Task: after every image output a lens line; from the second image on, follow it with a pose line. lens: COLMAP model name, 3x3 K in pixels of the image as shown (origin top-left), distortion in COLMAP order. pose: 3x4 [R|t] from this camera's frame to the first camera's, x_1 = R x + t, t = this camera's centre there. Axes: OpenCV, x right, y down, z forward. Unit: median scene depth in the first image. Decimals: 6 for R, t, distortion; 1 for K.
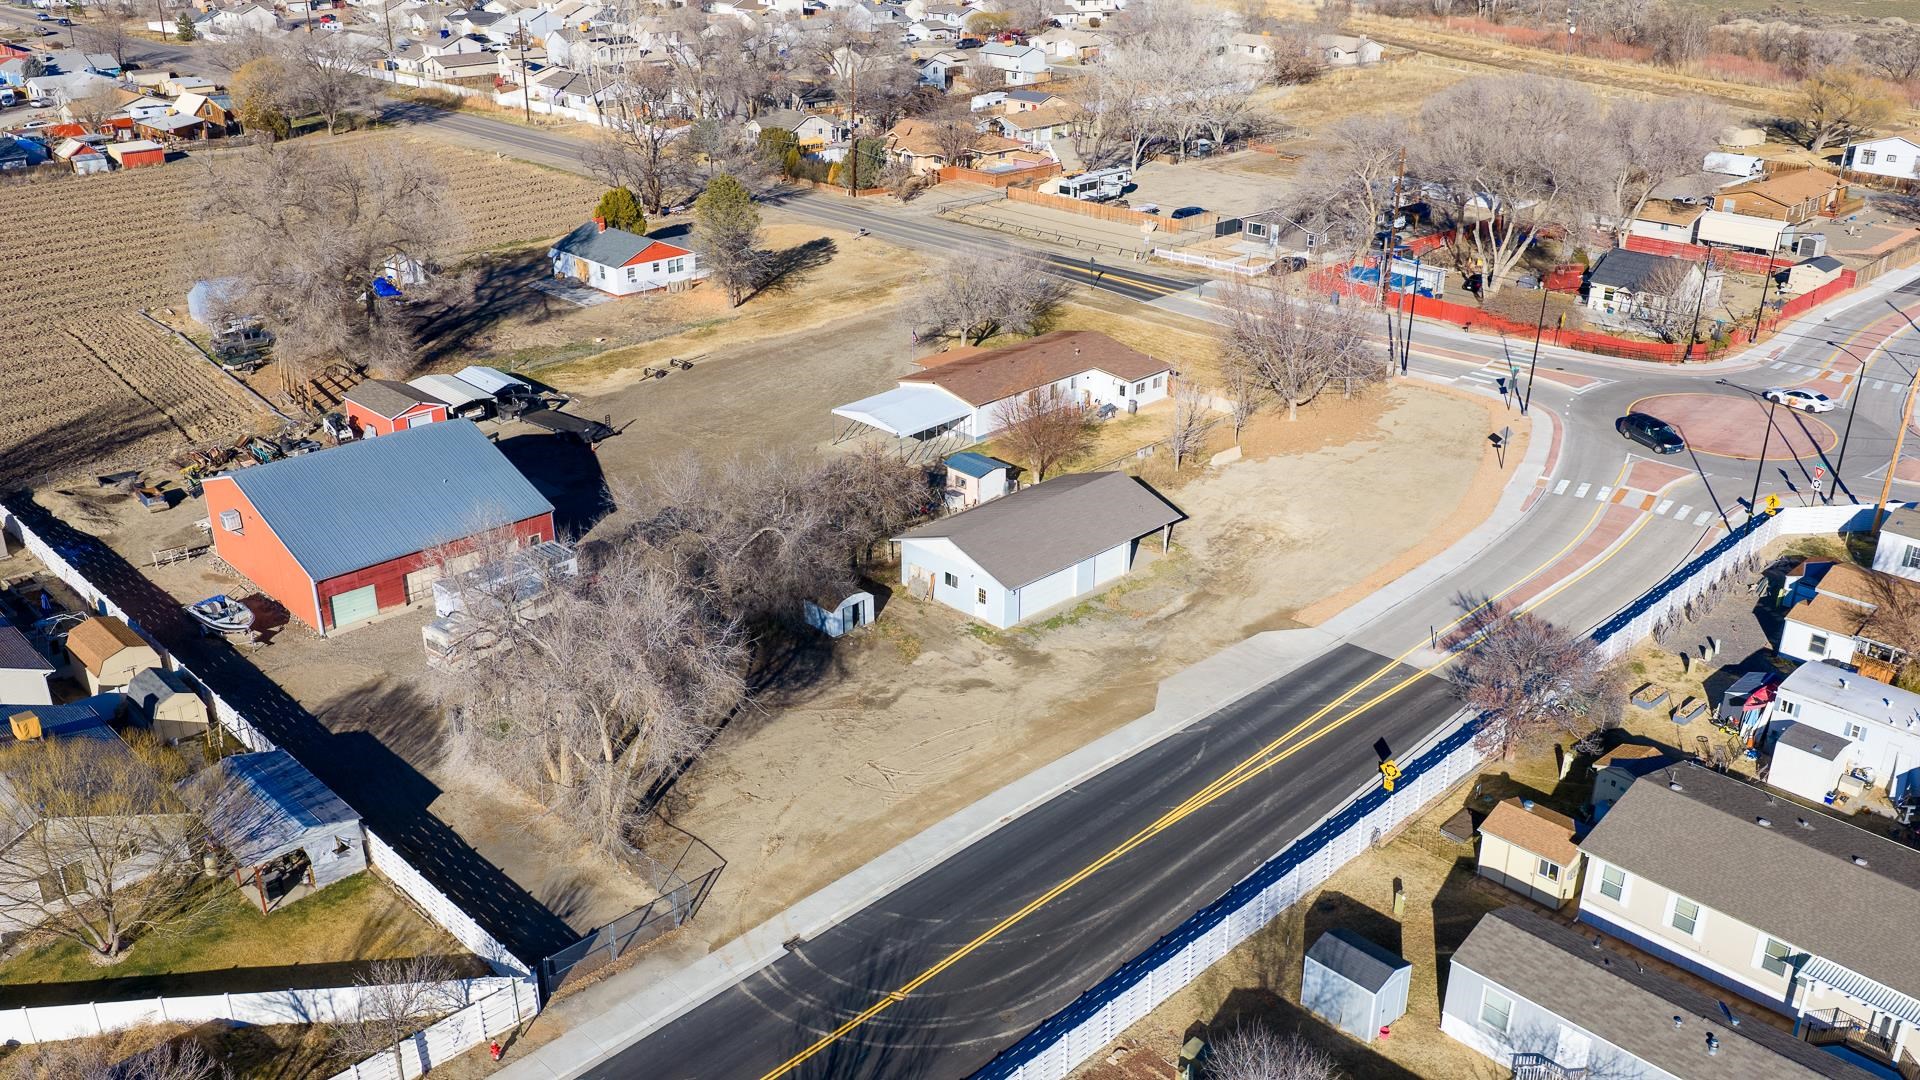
lens RADIAL K [[1583.4, 0, 964.3], [0, 1583.4, 542.9], [0, 0, 1]] dist [0.024896, -0.056972]
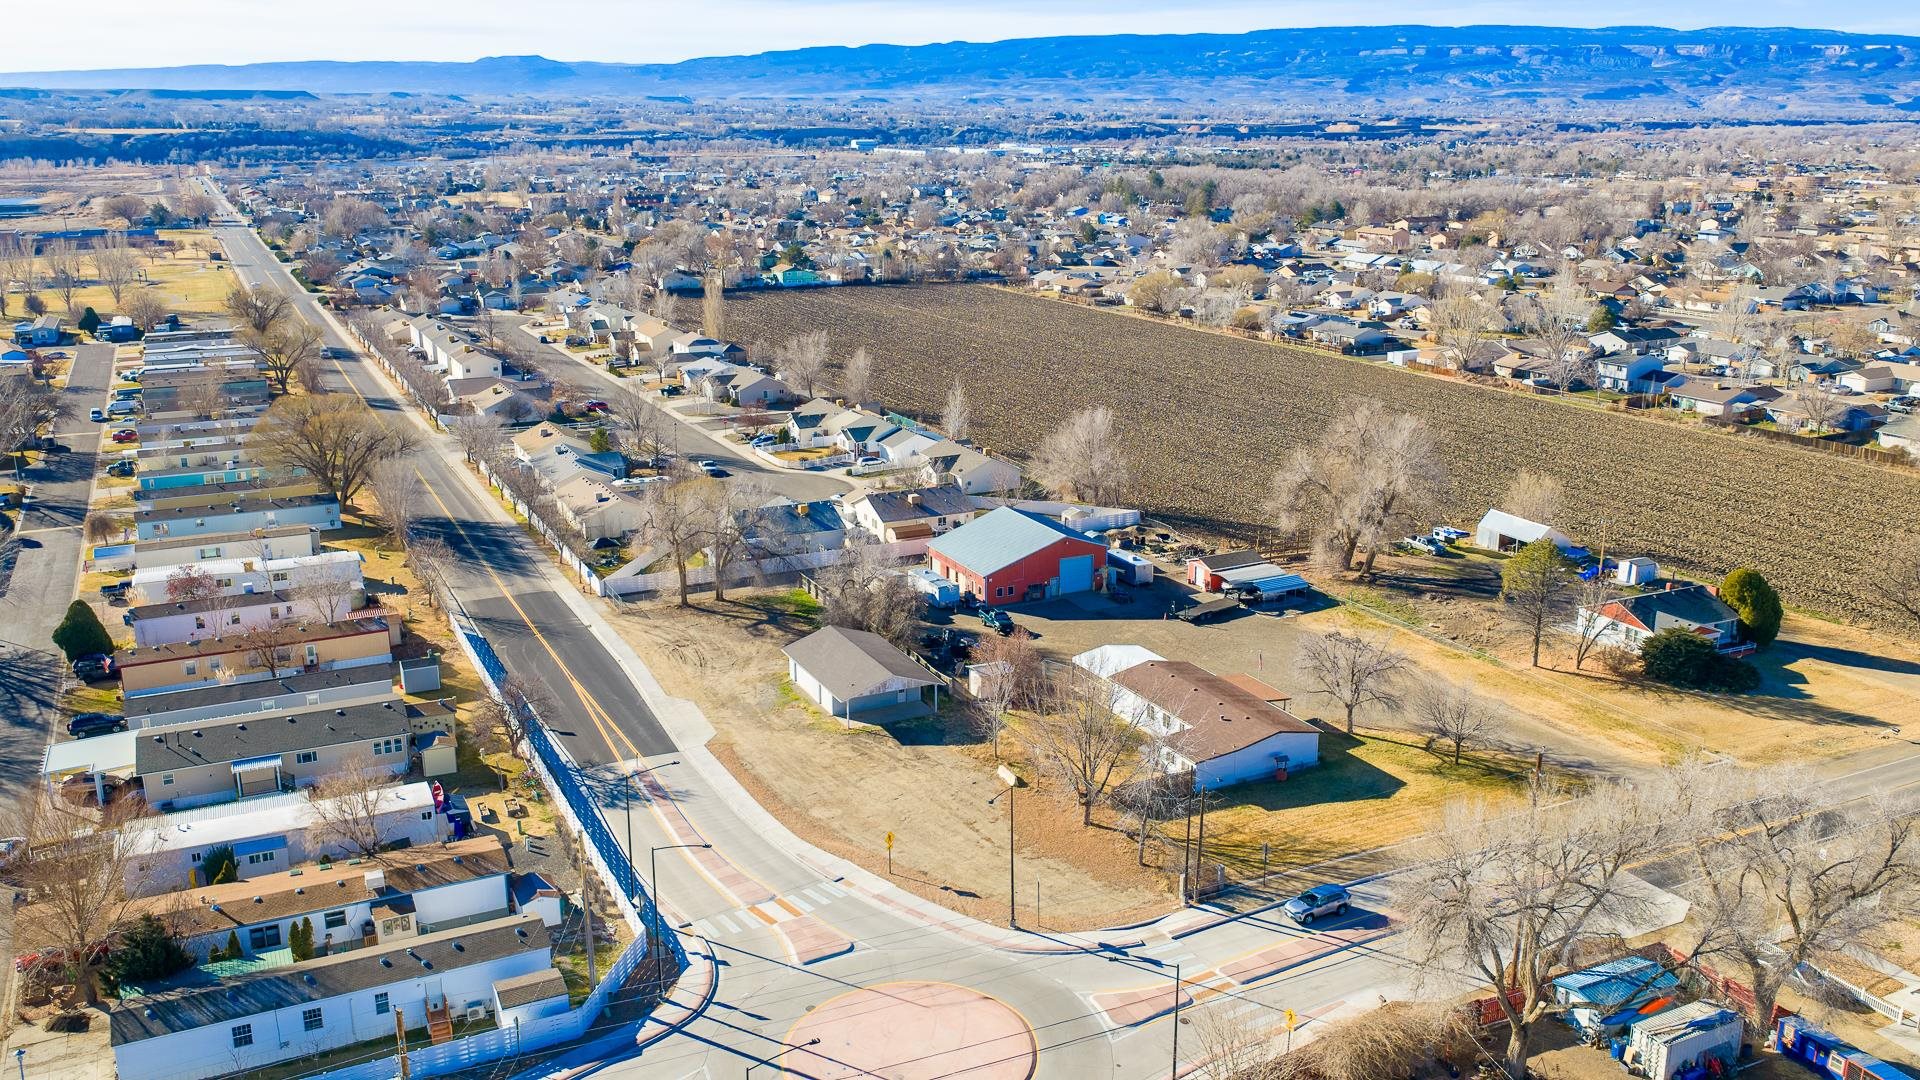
lens RADIAL K [[1583.4, 0, 964.3], [0, 1583.4, 542.9], [0, 0, 1]] dist [0.024896, -0.056972]
pose [[-0.313284, 0.251691, -0.915699, 1.123526], [-0.380774, 0.850044, 0.363918, -0.572433], [0.869979, 0.462684, -0.170467, 1.060120]]
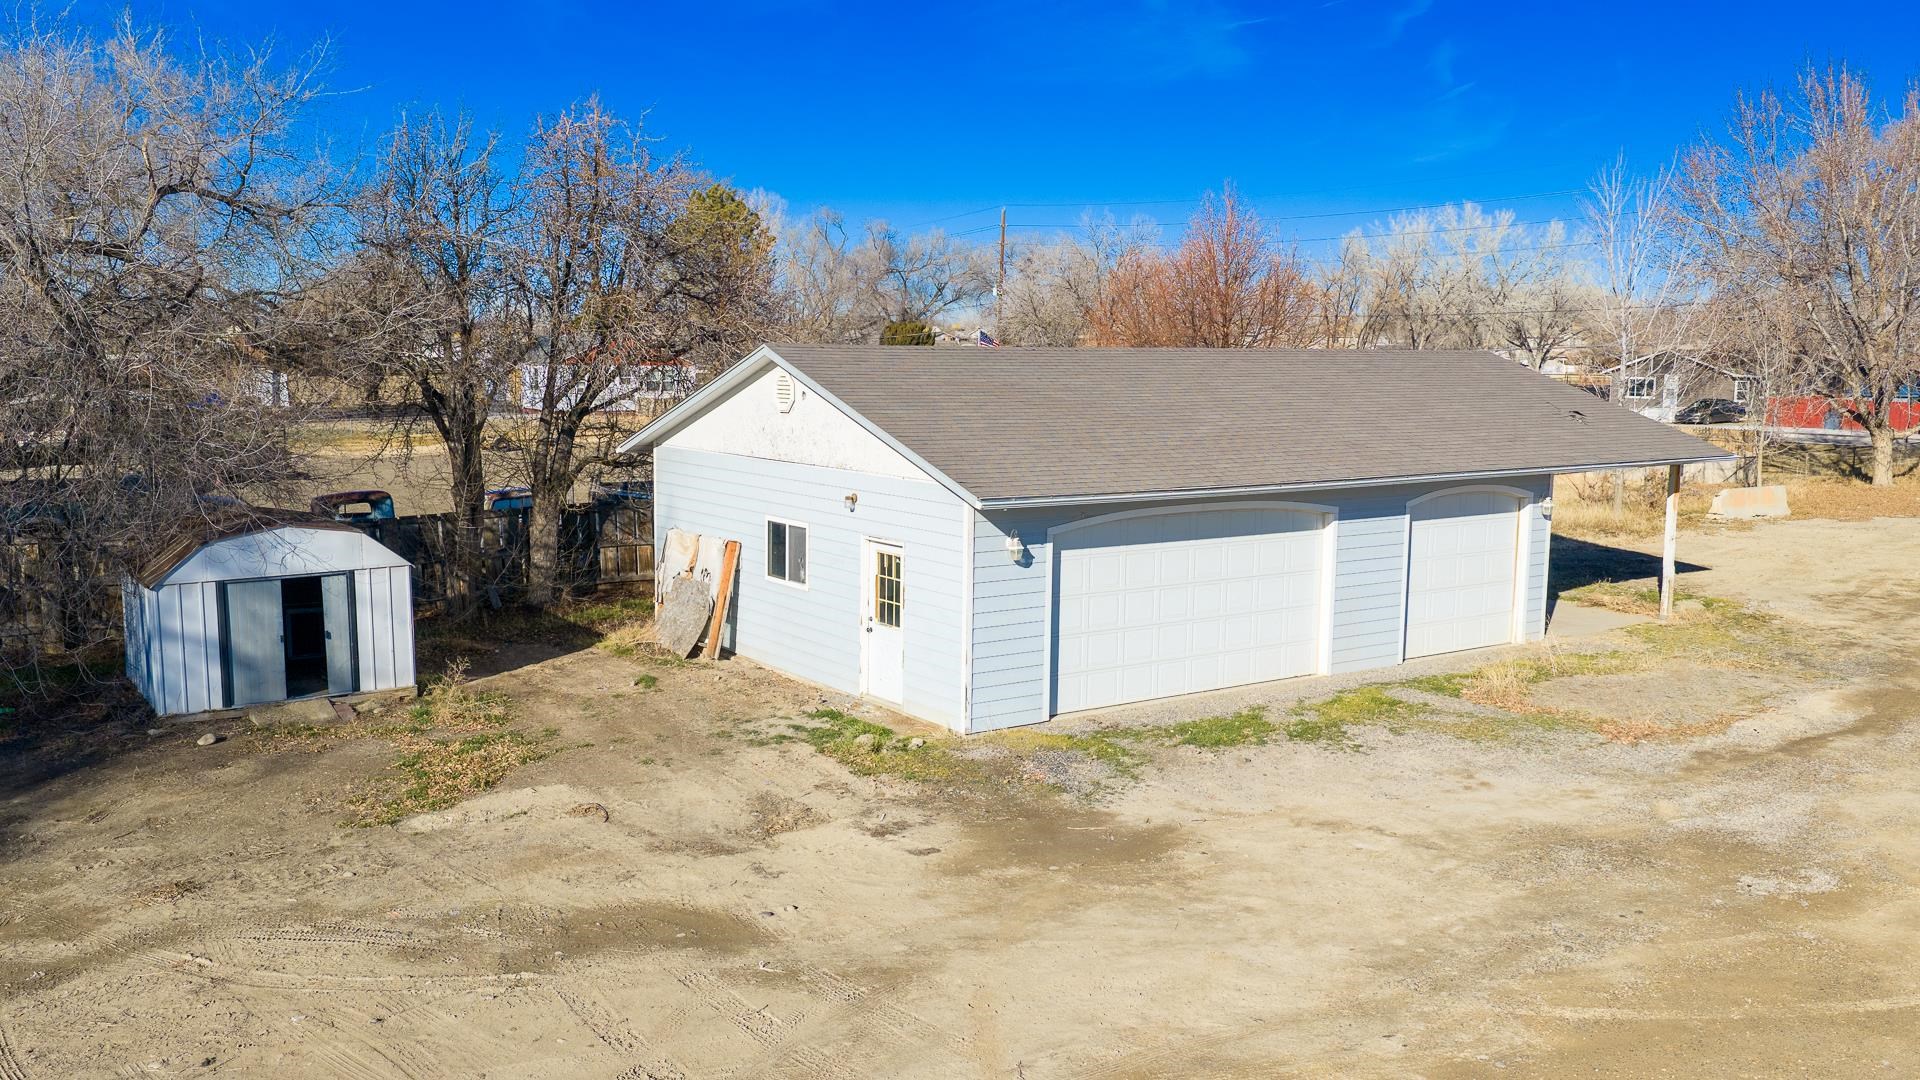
lens RADIAL K [[1583.4, 0, 964.3], [0, 1583.4, 542.9], [0, 0, 1]] dist [0.024896, -0.056972]
pose [[0.987065, 0.027843, -0.157884, 0.043183], [-0.072260, 0.956364, -0.283101, 0.068492], [0.143113, 0.290848, 0.946005, 0.614979]]
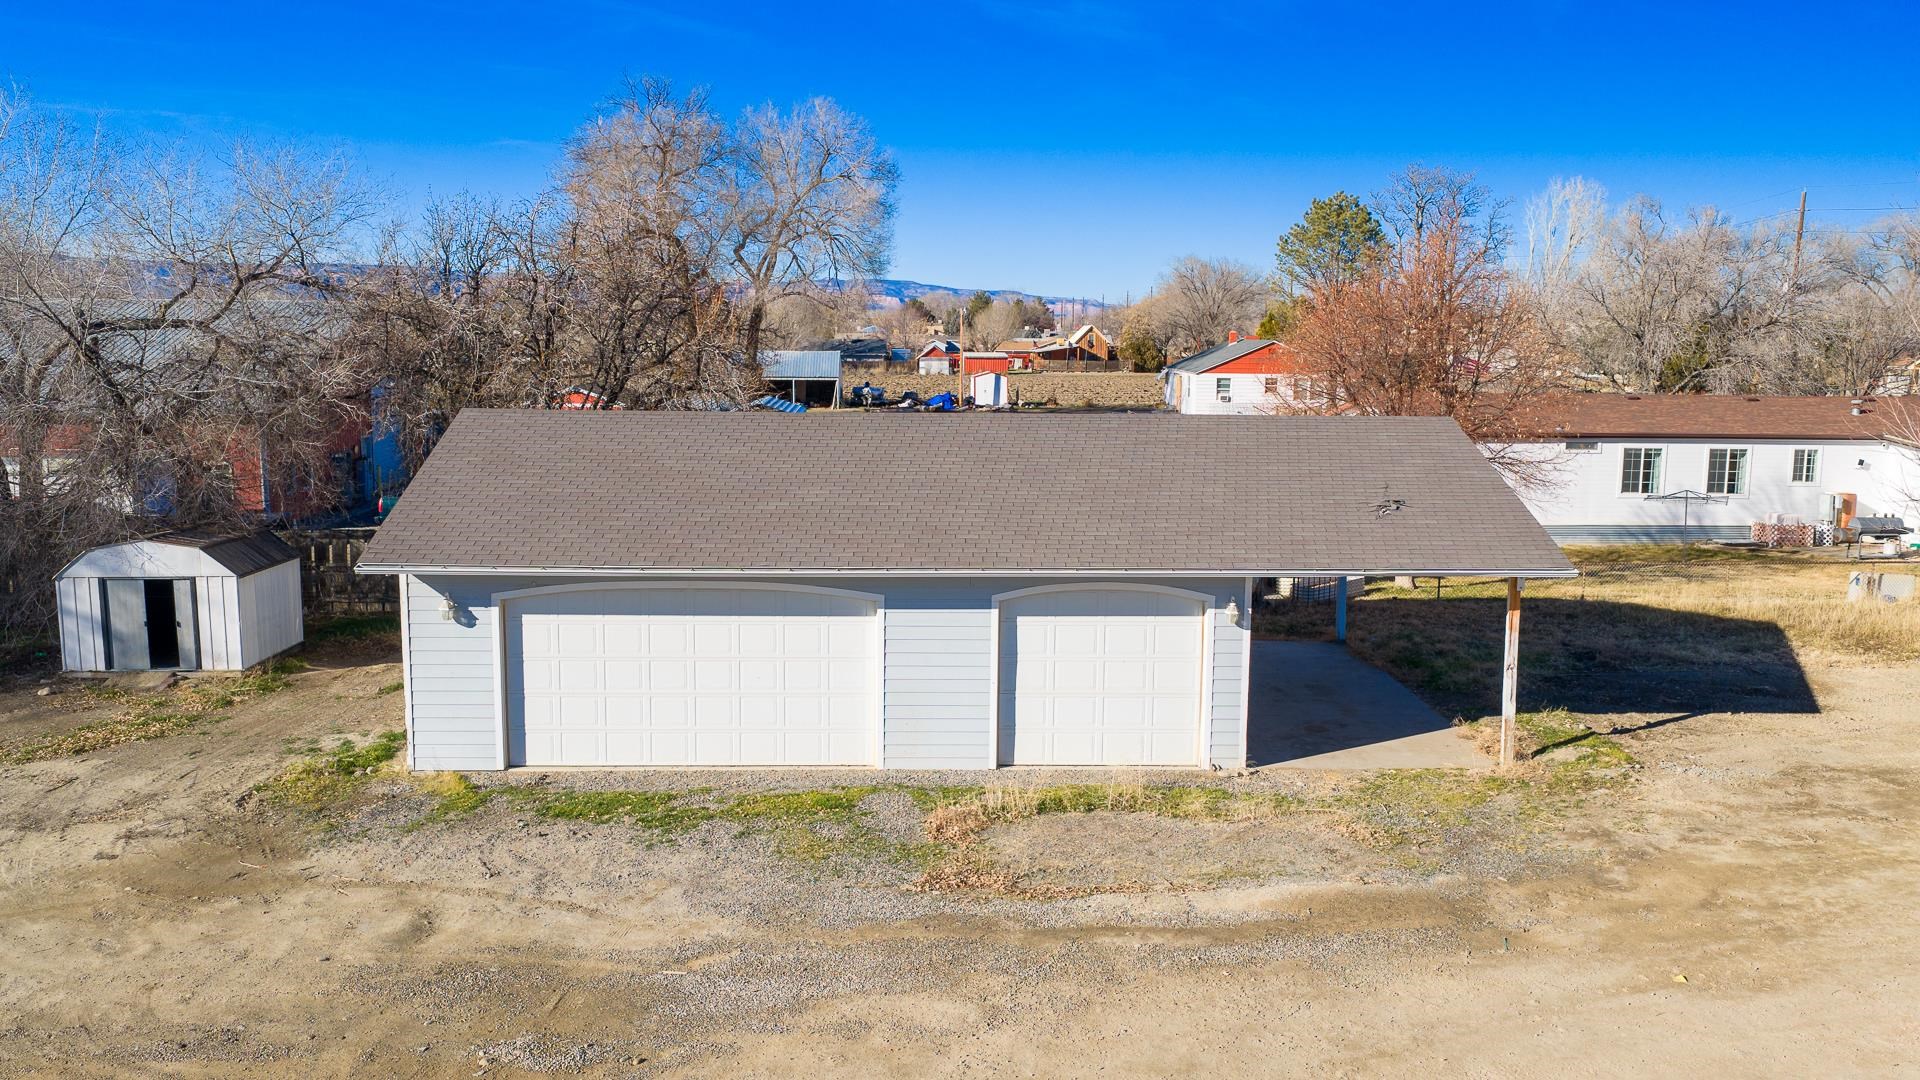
lens RADIAL K [[1583.4, 0, 964.3], [0, 1583.4, 542.9], [0, 0, 1]] dist [0.024896, -0.056972]
pose [[0.737922, 0.096583, -0.667939, 0.179827], [-0.280190, 0.944224, -0.173015, 0.031597], [0.613974, 0.314821, 0.723826, 0.671200]]
